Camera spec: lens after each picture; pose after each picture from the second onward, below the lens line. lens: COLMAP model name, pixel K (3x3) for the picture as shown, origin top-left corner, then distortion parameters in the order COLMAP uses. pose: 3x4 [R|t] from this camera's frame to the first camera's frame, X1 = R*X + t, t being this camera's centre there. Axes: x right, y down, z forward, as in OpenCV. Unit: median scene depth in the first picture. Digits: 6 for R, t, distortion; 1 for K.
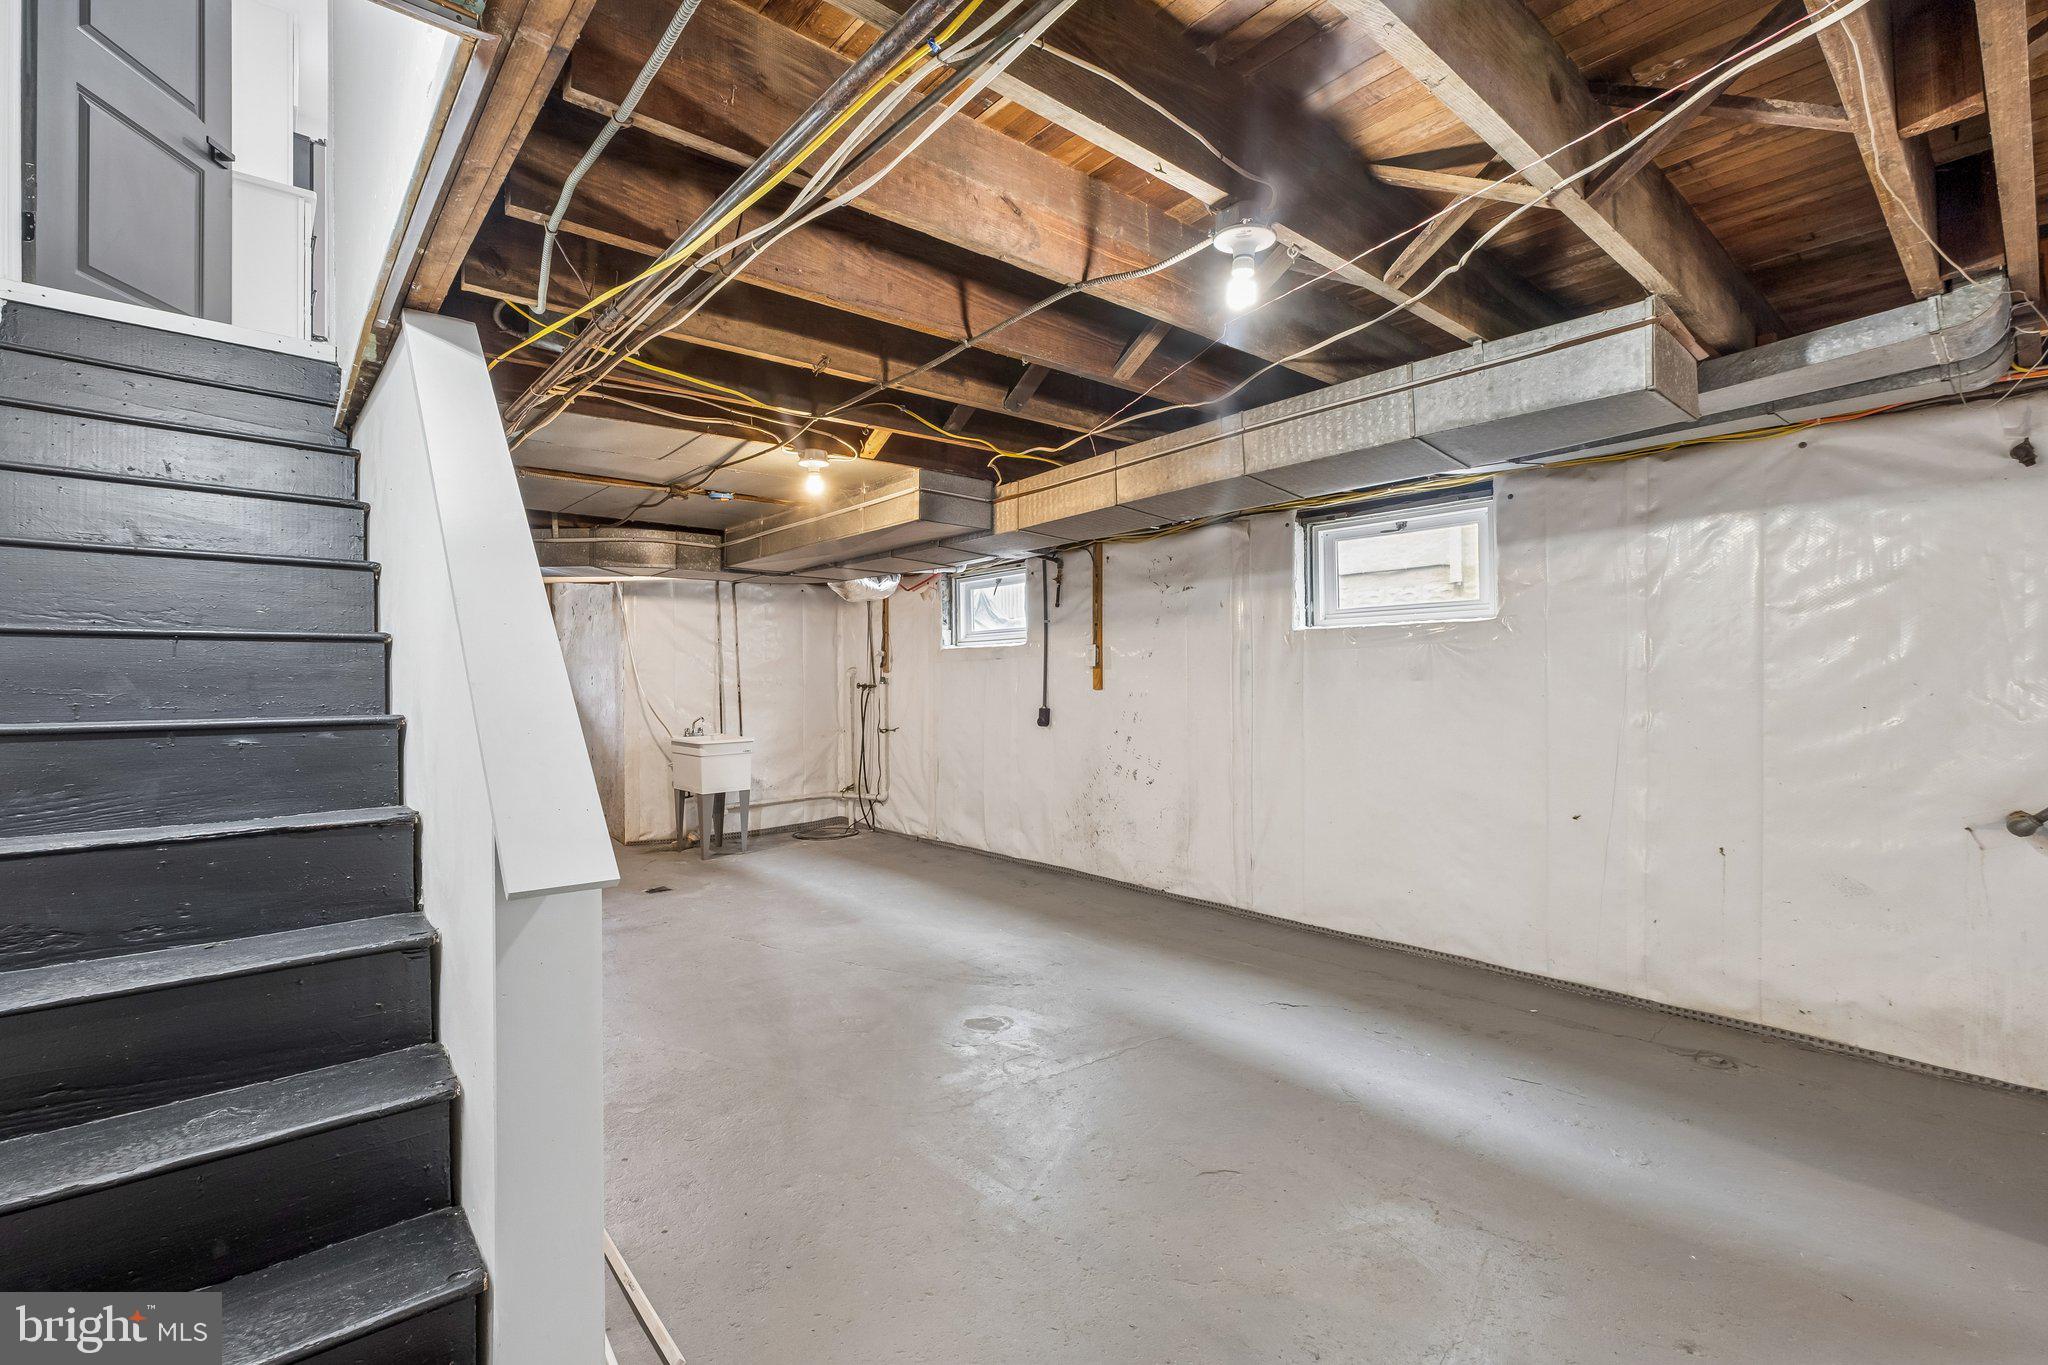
lens RADIAL K [[899.9, 0, 988.0], [0, 899.9, 656.4], [0, 0, 1]] dist [-0.003795, -0.000295]
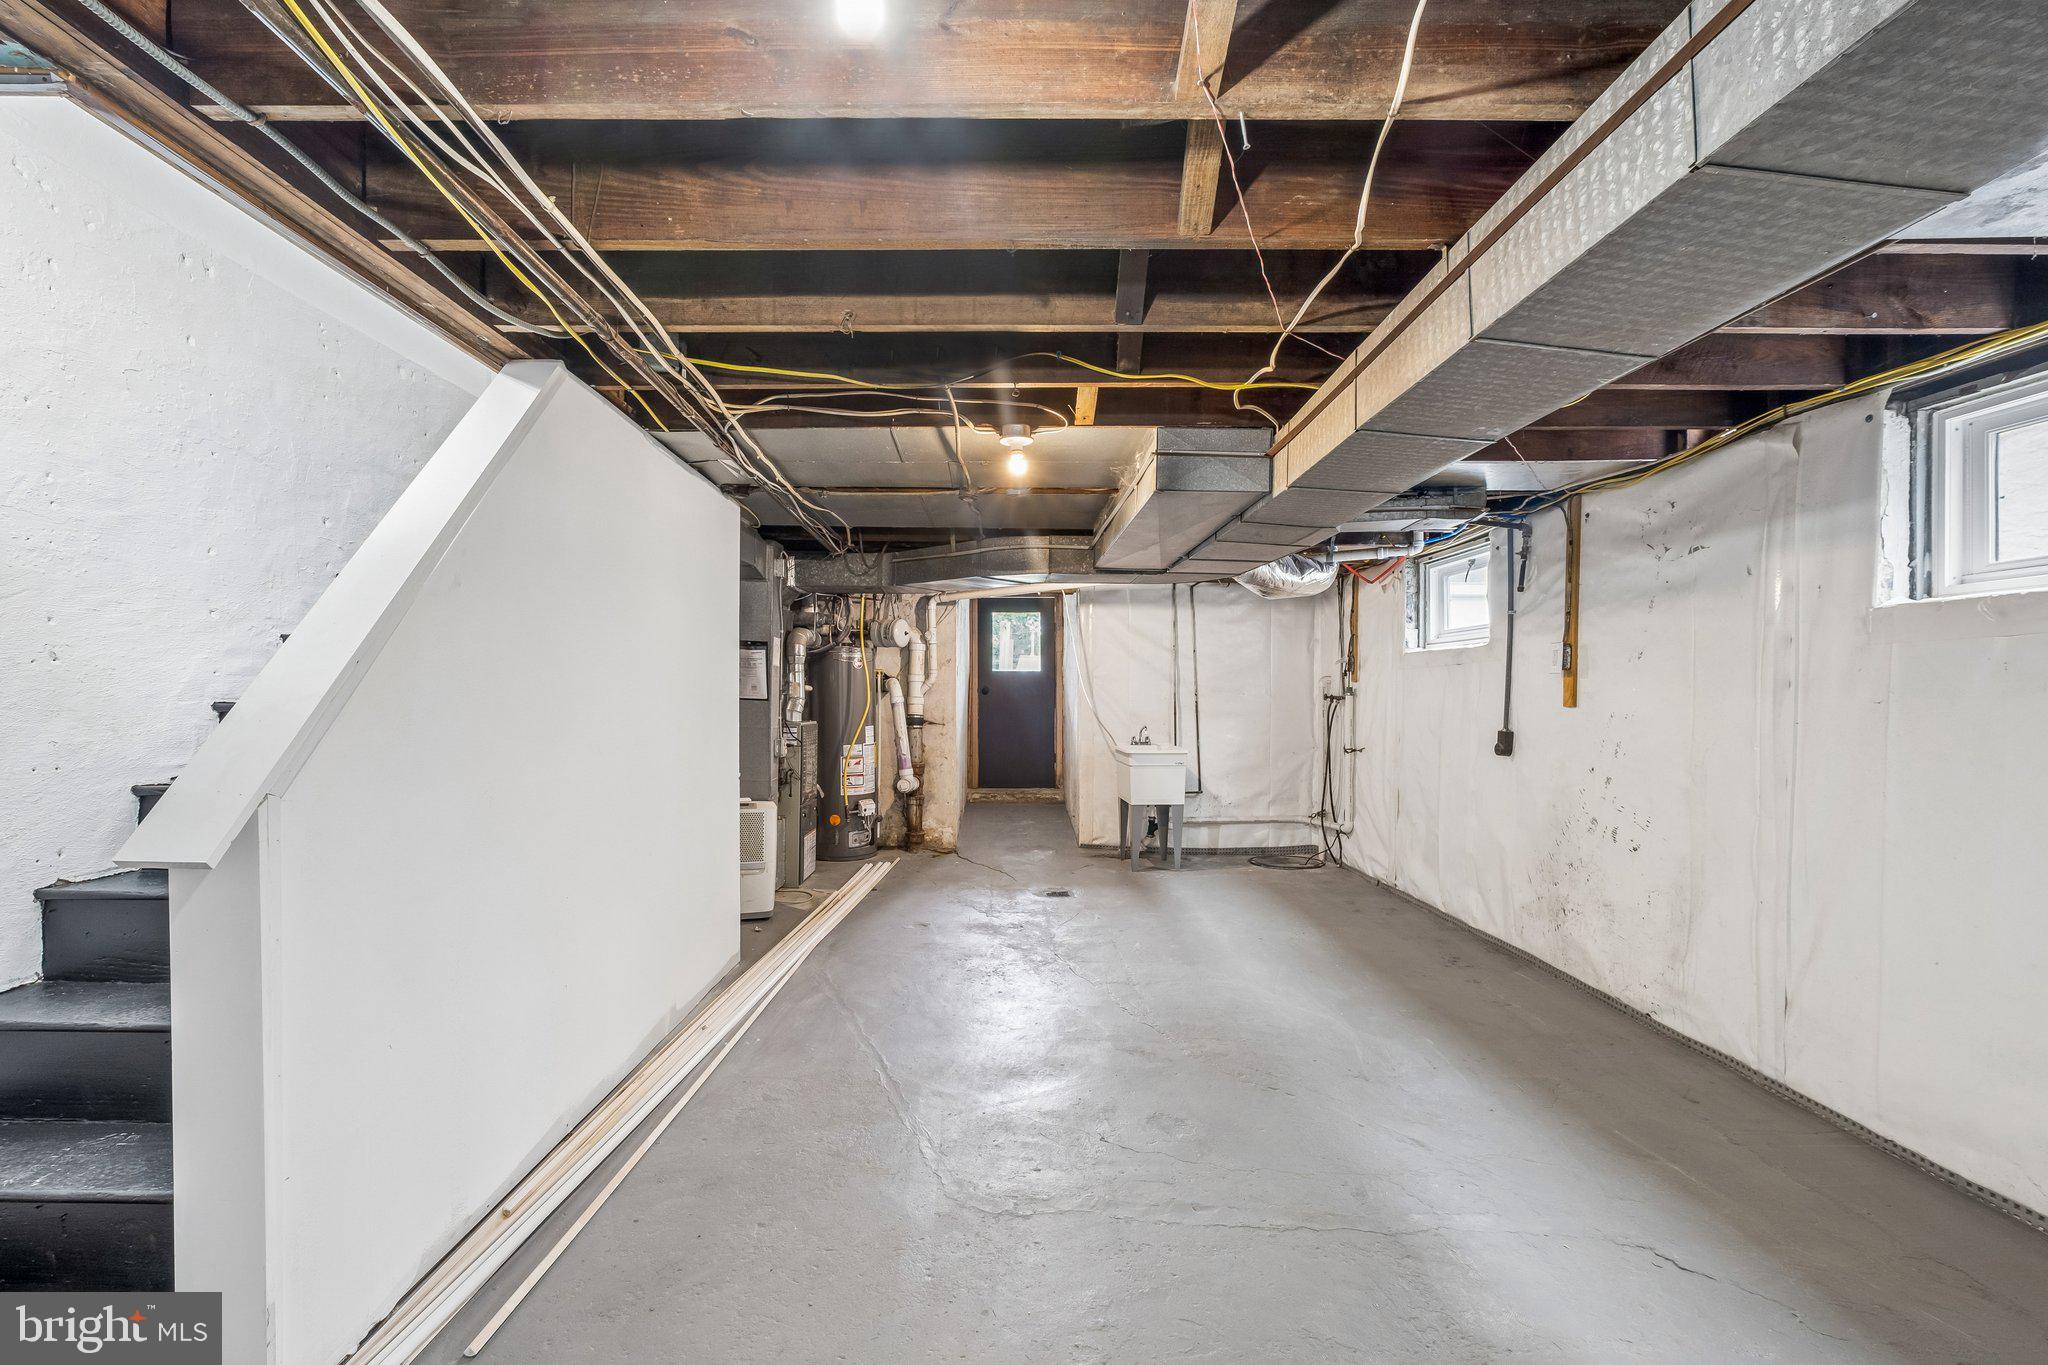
lens RADIAL K [[899.9, 0, 1013.9], [0, 899.9, 698.6], [0, 0, 1]] dist [-0.003795, -0.000295]
pose [[0.773071, 0.019157, -0.634030, 0.228265], [0.002624, 0.999439, 0.033398, 0.005823], [0.634314, -0.027483, 0.772587, 0.189452]]
